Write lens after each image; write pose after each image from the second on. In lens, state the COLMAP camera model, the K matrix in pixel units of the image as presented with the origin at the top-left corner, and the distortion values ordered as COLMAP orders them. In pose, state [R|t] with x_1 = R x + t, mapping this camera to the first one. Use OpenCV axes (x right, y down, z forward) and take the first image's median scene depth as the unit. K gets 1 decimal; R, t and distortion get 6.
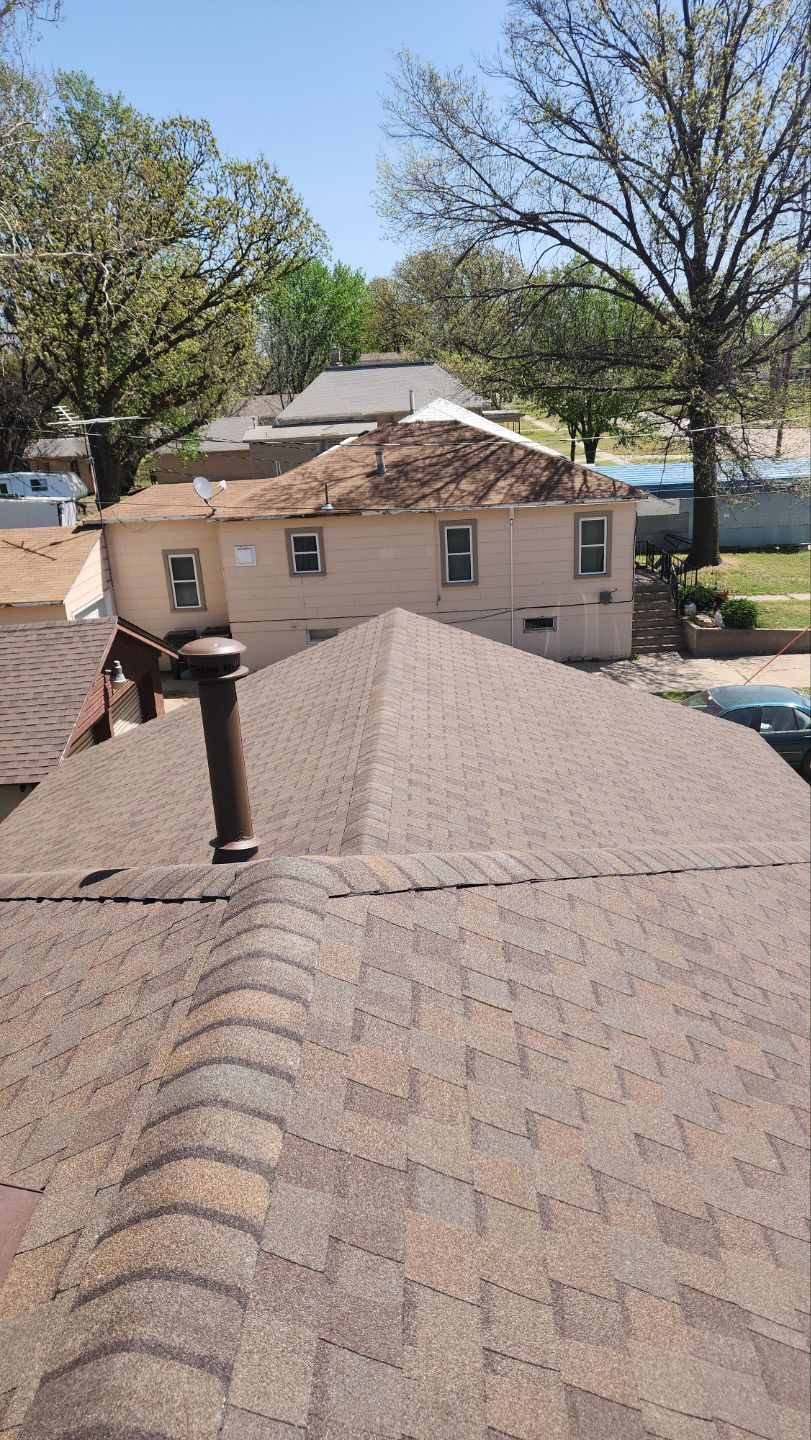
lens RADIAL K [[970.8, 0, 405.5], [0, 970.8, 720.0], [0, 0, 1]] dist [0.065111, -0.088366]
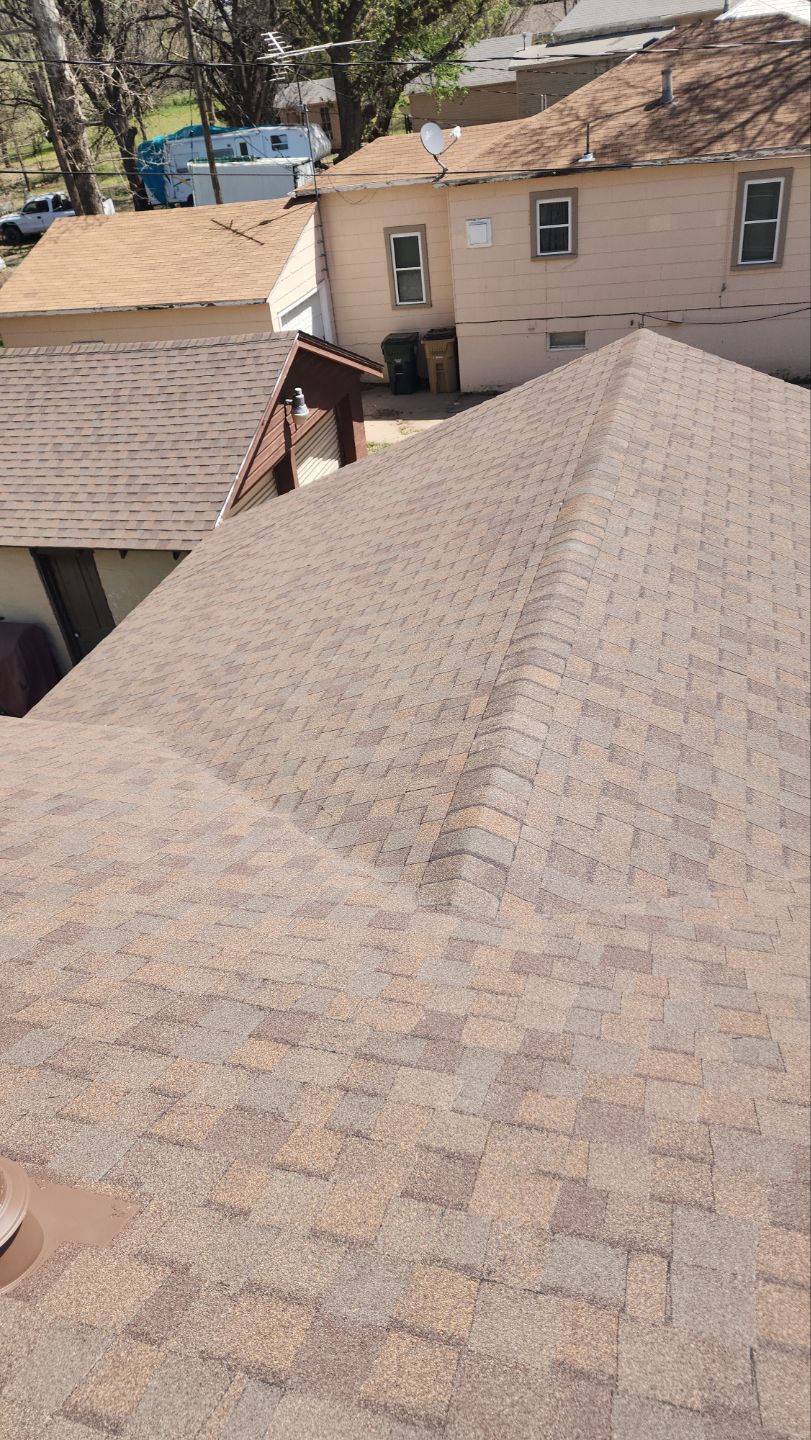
lens RADIAL K [[970.8, 0, 378.7], [0, 970.8, 726.4], [0, 0, 1]] dist [0.097344, -0.088229]
pose [[0.960745, 0.104523, -0.256990, 0.014519], [-0.022286, 0.952397, 0.304045, -0.039532], [0.276536, -0.286383, 0.917340, 0.159066]]
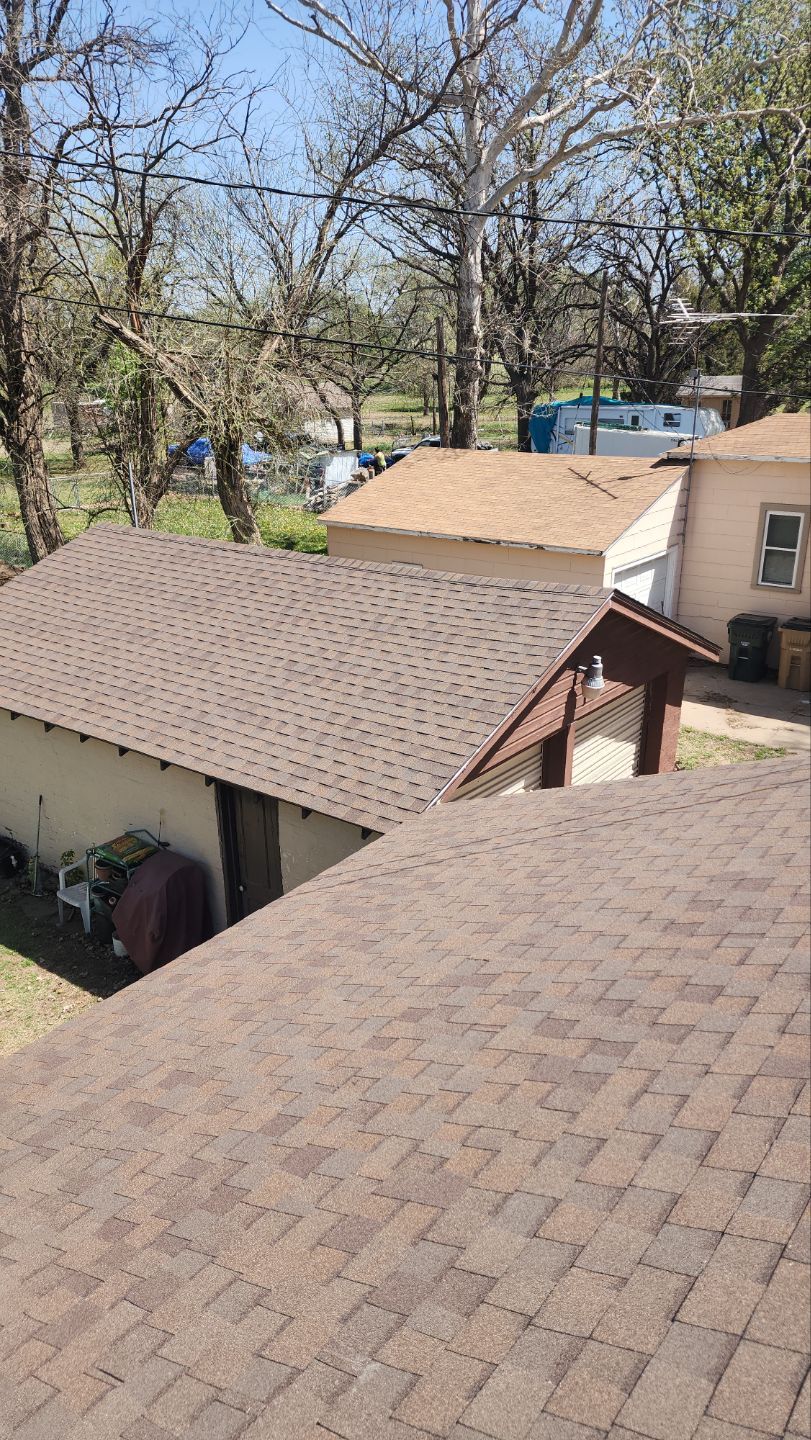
lens RADIAL K [[1005.7, 0, 378.8], [0, 1005.7, 718.3], [0, 0, 1]] dist [0.110046, -0.152481]
pose [[0.799785, 0.243376, -0.548737, -0.031191], [-0.222035, 0.969231, 0.106259, -0.056129], [0.557714, 0.036854, 0.829215, 0.341656]]
